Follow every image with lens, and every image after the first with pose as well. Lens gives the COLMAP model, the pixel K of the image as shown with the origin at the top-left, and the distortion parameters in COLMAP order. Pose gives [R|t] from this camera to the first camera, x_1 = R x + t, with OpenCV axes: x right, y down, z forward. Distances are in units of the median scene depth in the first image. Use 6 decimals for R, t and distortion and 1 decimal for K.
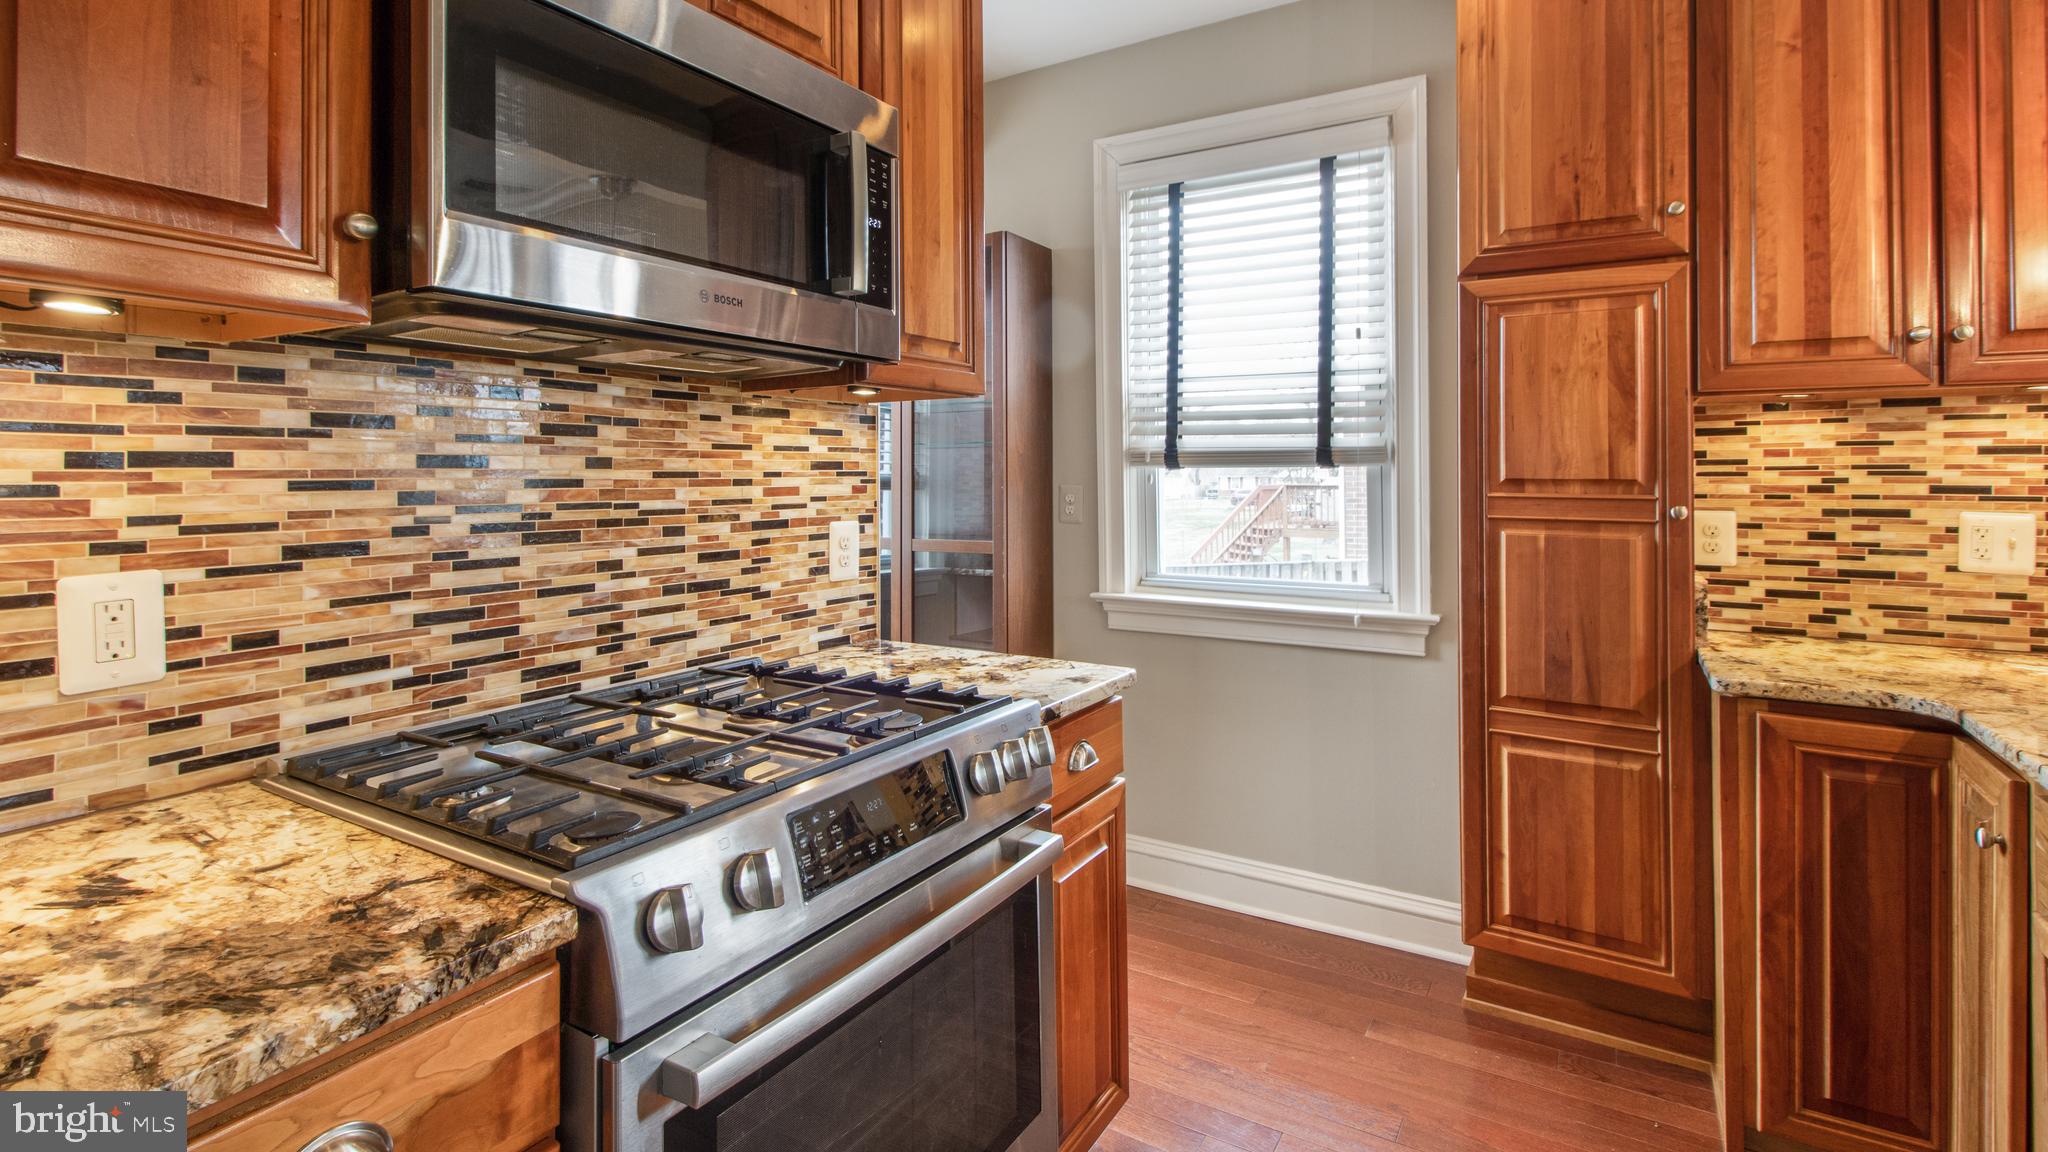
lens RADIAL K [[968.8, 0, 1021.9], [0, 968.8, 461.2], [0, 0, 1]] dist [0.024463, -0.011664]
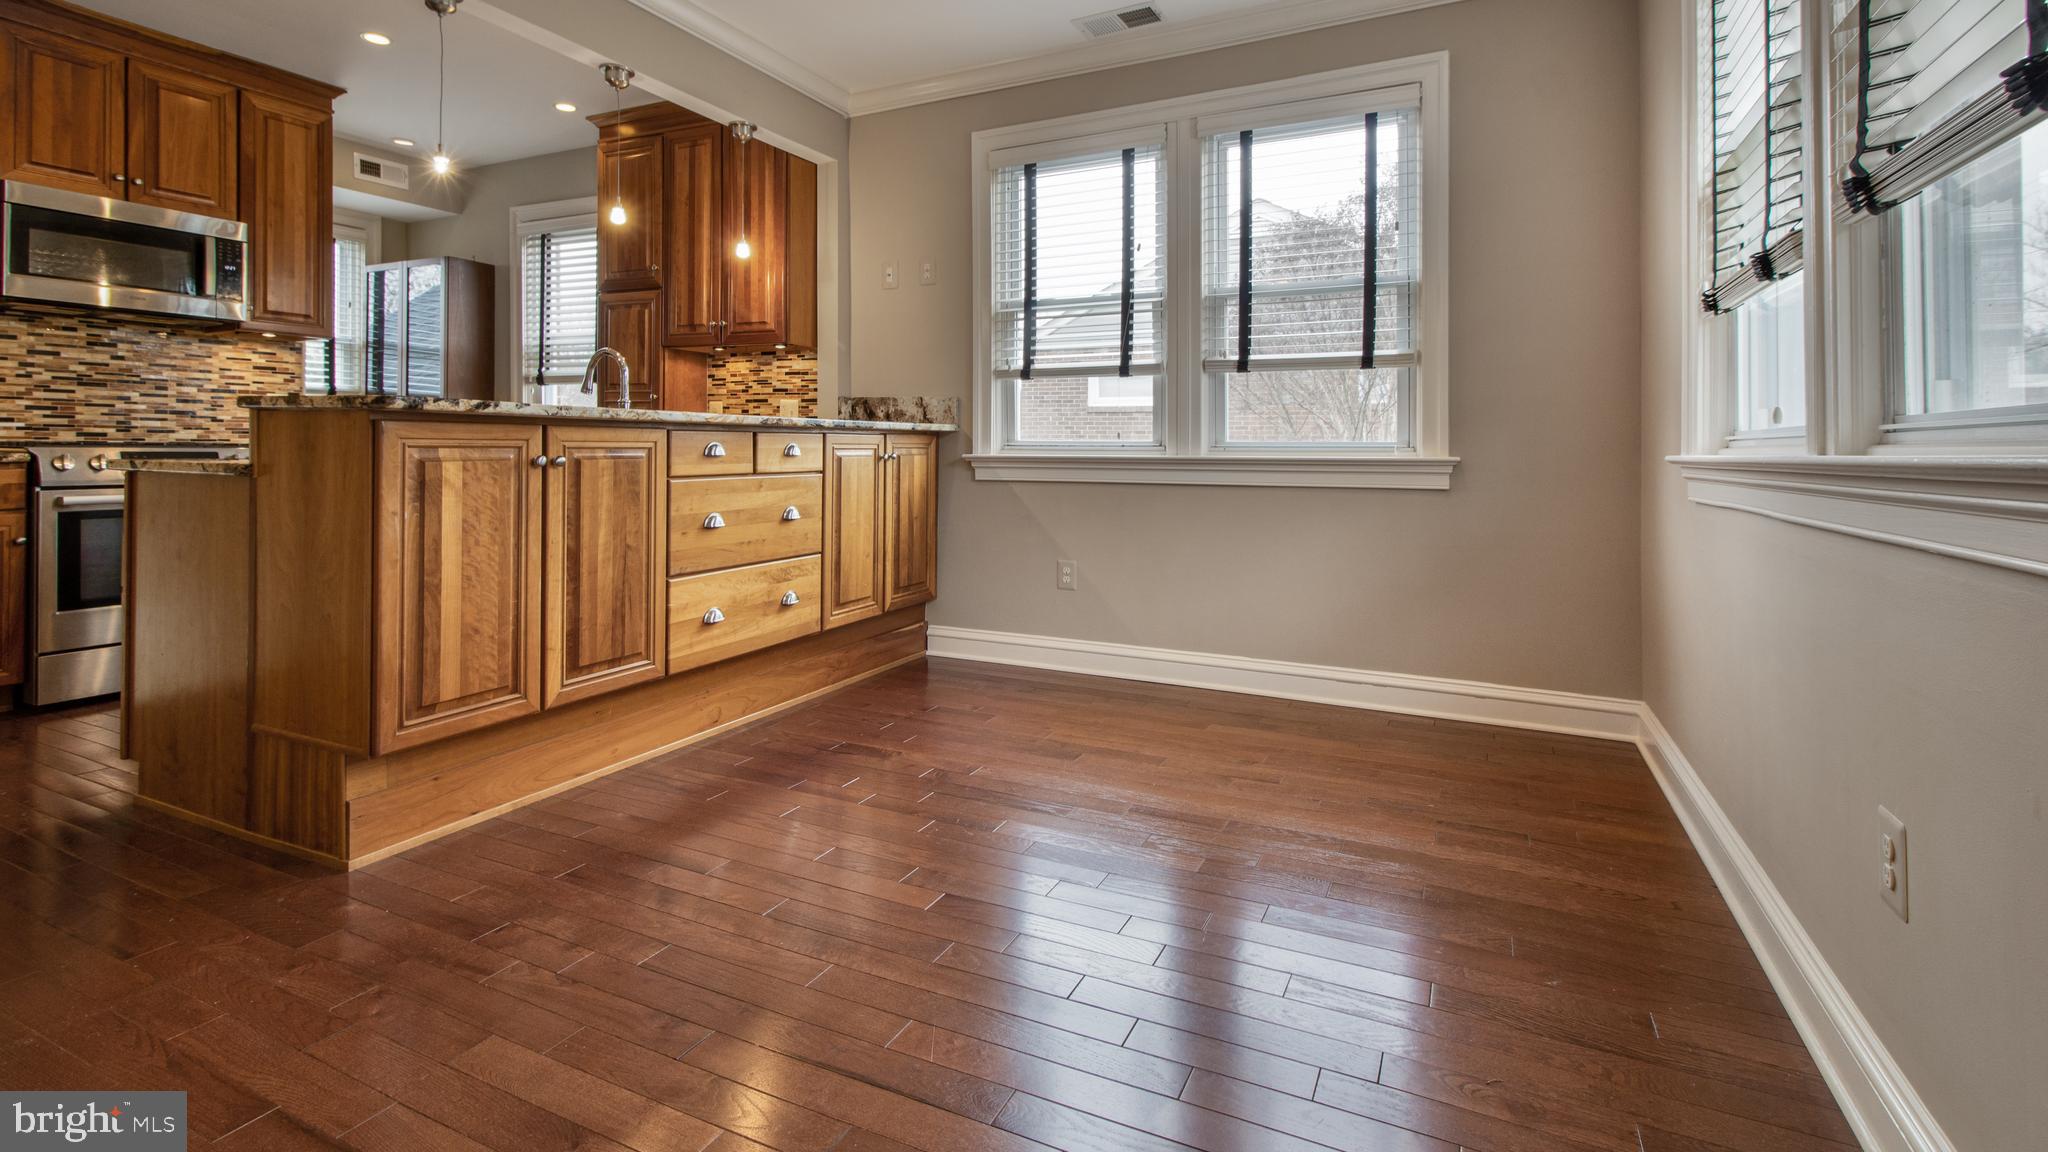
lens RADIAL K [[968.8, 0, 1036.8], [0, 968.8, 449.2], [0, 0, 1]] dist [0.024463, -0.011664]
pose [[0.995980, 0.015715, 0.088186, 1.483177], [-0.016906, 0.999775, 0.012780, 0.142415], [-0.087966, -0.014220, 0.996022, -1.516727]]
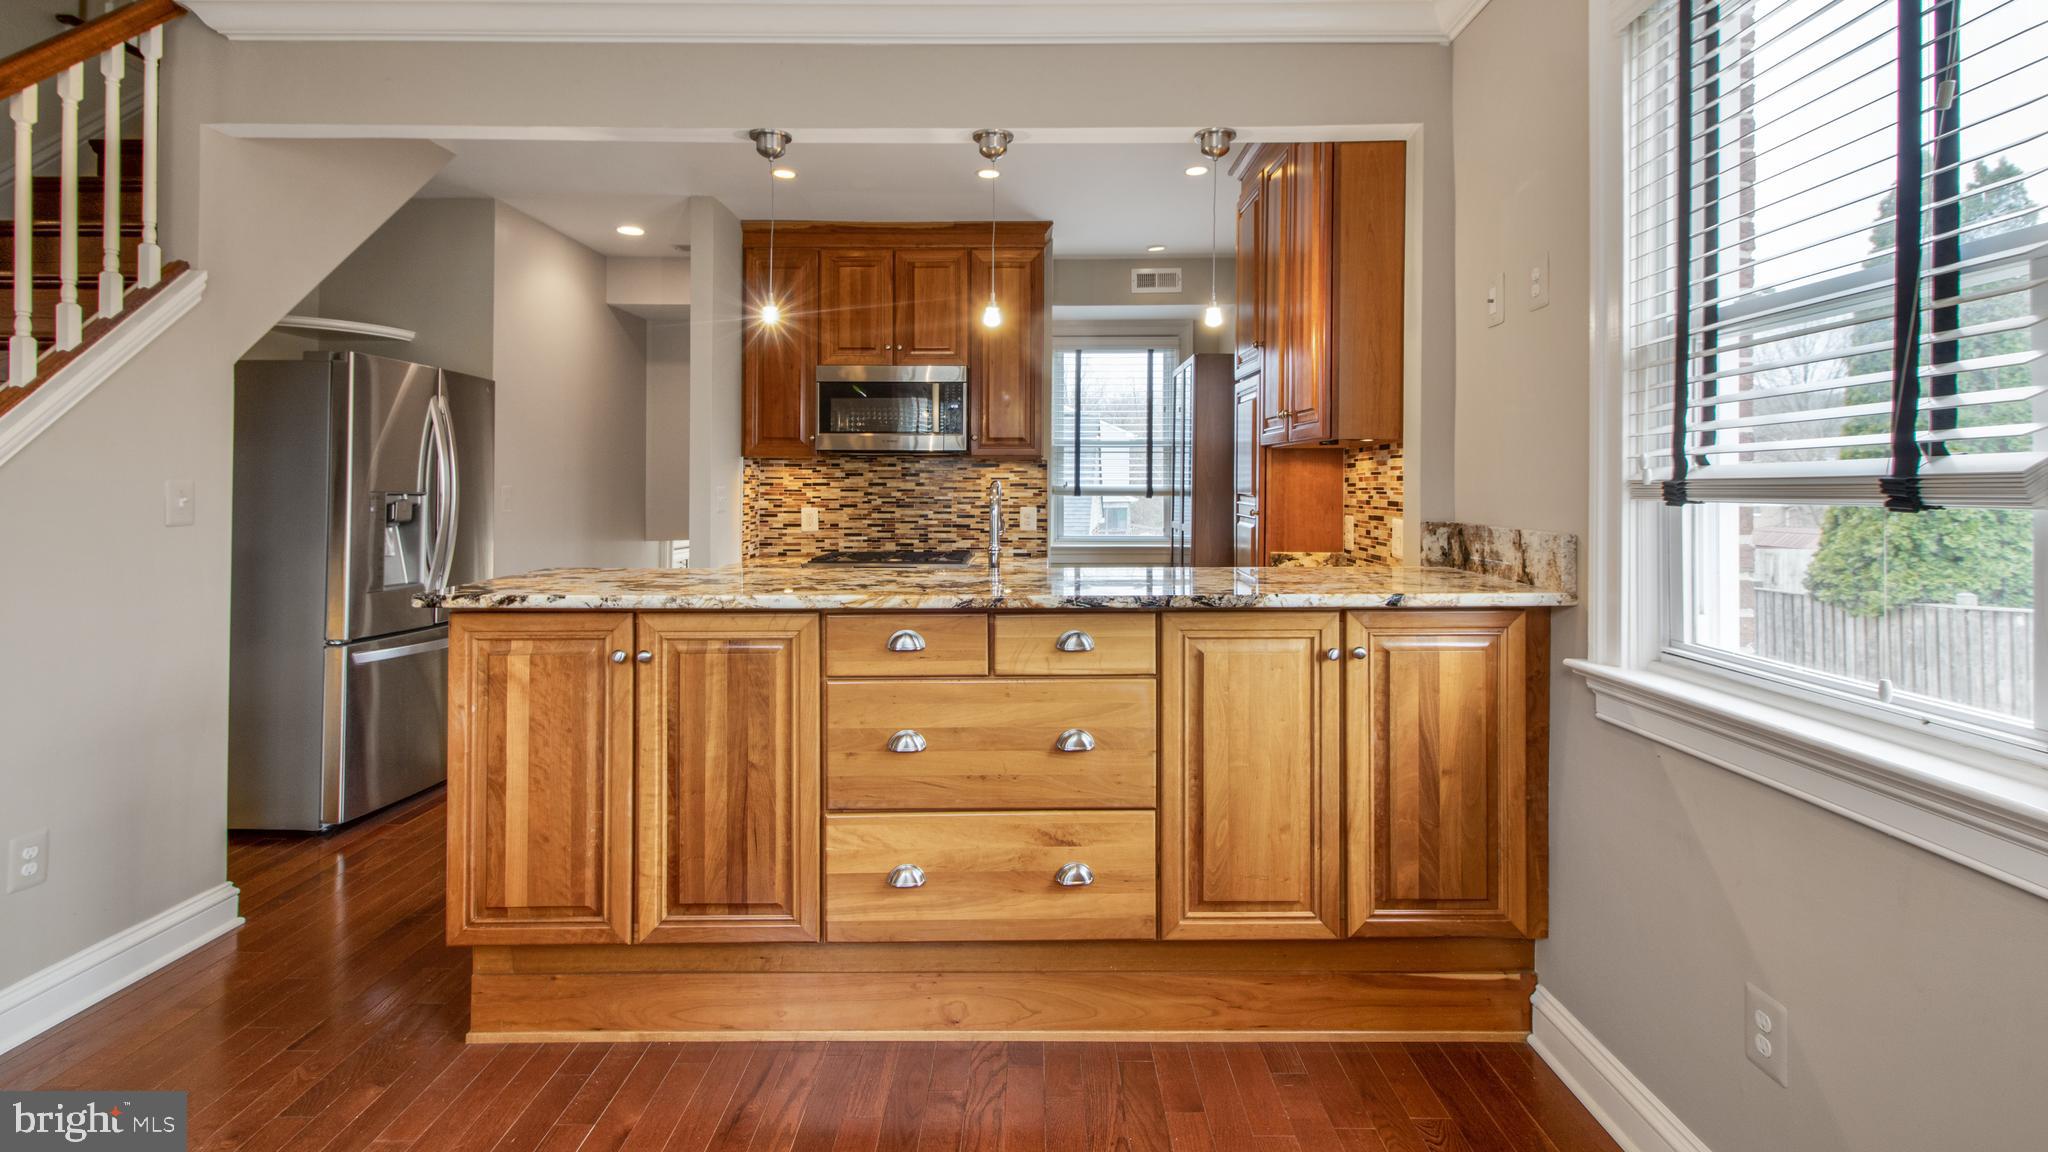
lens RADIAL K [[968.8, 0, 1000.5], [0, 968.8, 492.7], [0, 0, 1]] dist [0.024463, -0.011664]
pose [[0.492441, 0.011754, -0.870266, 2.145755], [0.007947, 0.999806, 0.018000, -0.022656], [0.870309, -0.015780, 0.492253, -0.314559]]
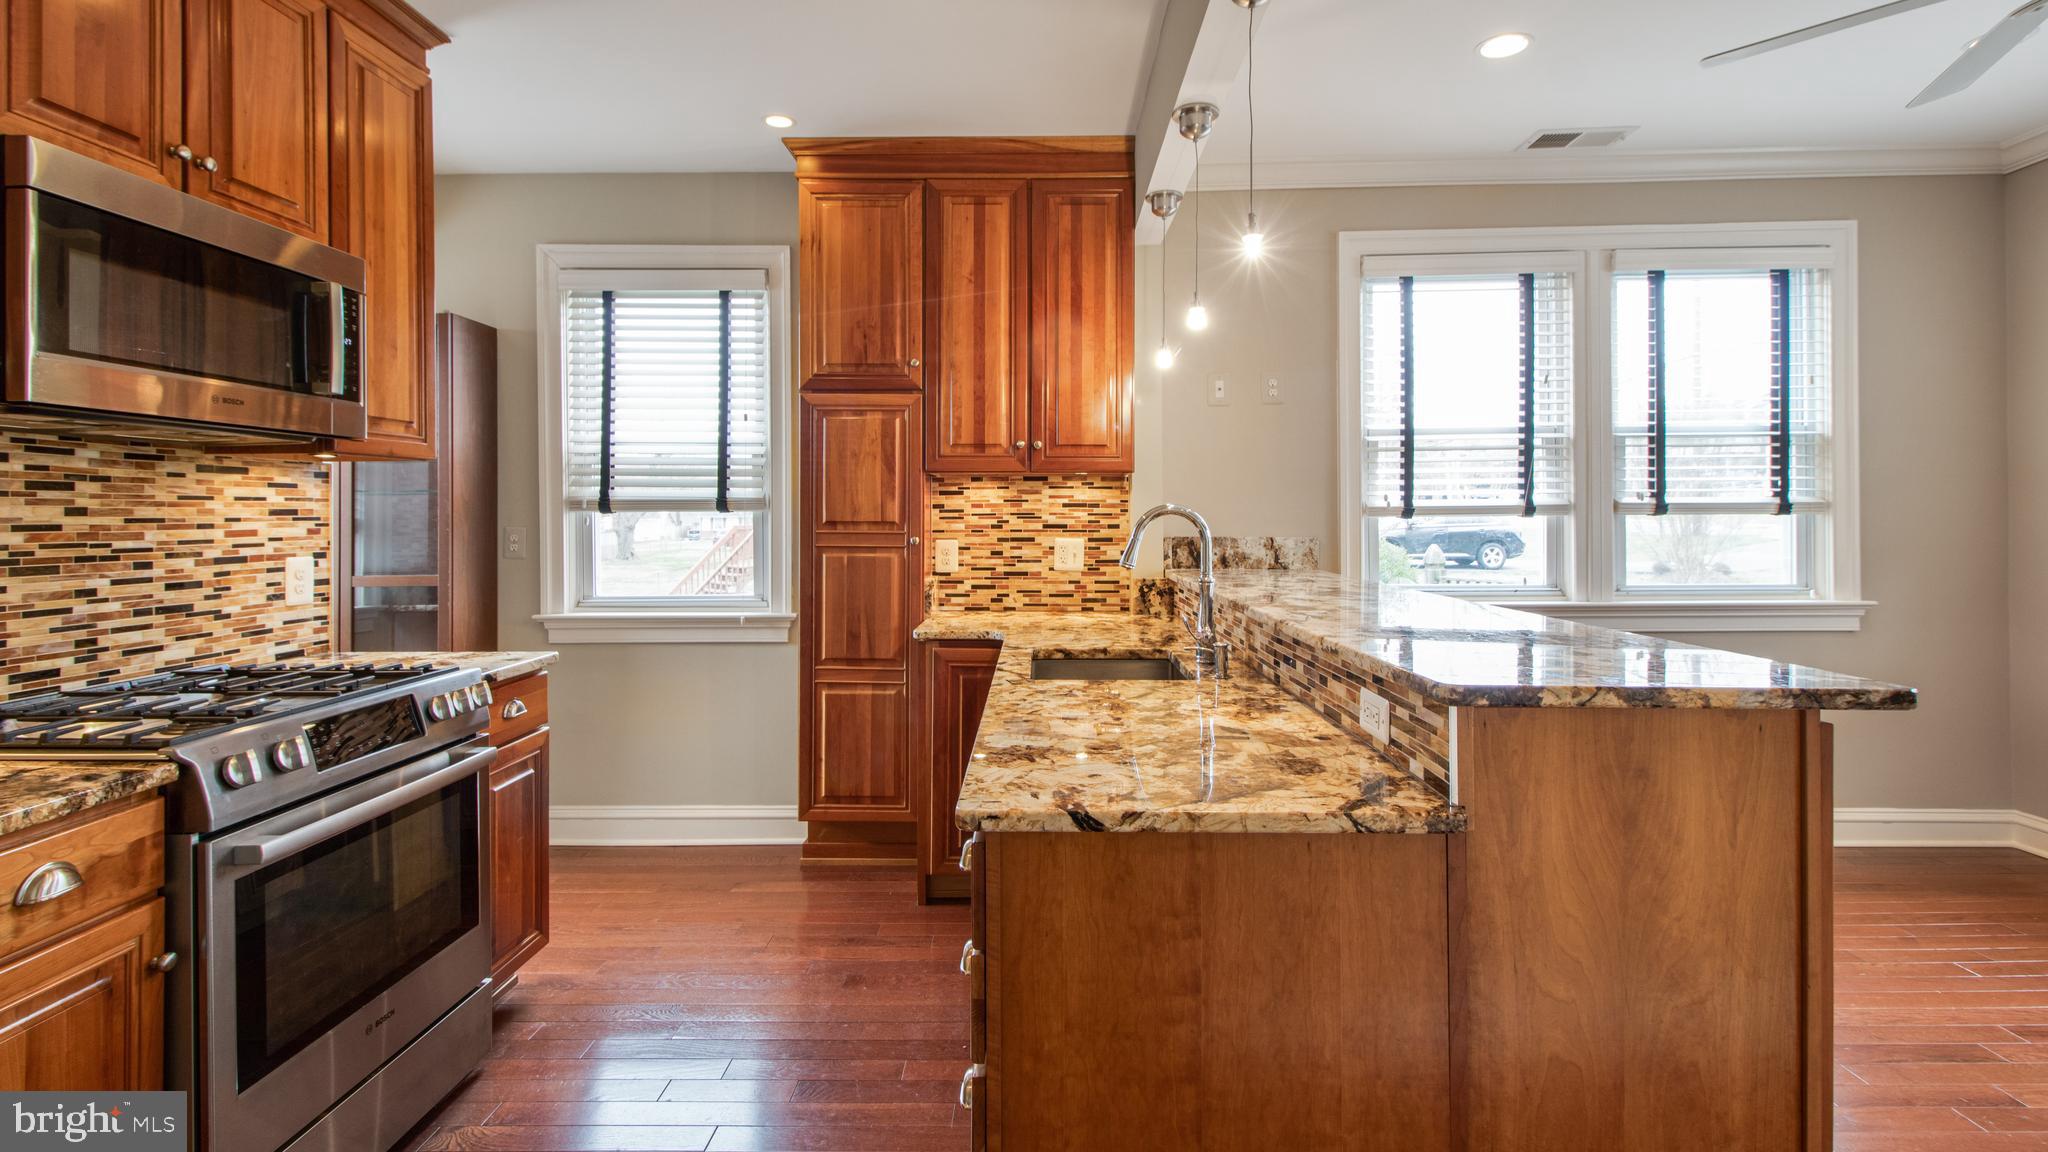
lens RADIAL K [[968.8, 0, 1036.0], [0, 968.8, 507.9], [0, 0, 1]] dist [0.024463, -0.011664]
pose [[0.862883, 0.003936, 0.505388, -0.003543], [-0.006925, 0.999968, 0.004034, -0.013947], [-0.505356, -0.006980, 0.862883, -0.611384]]
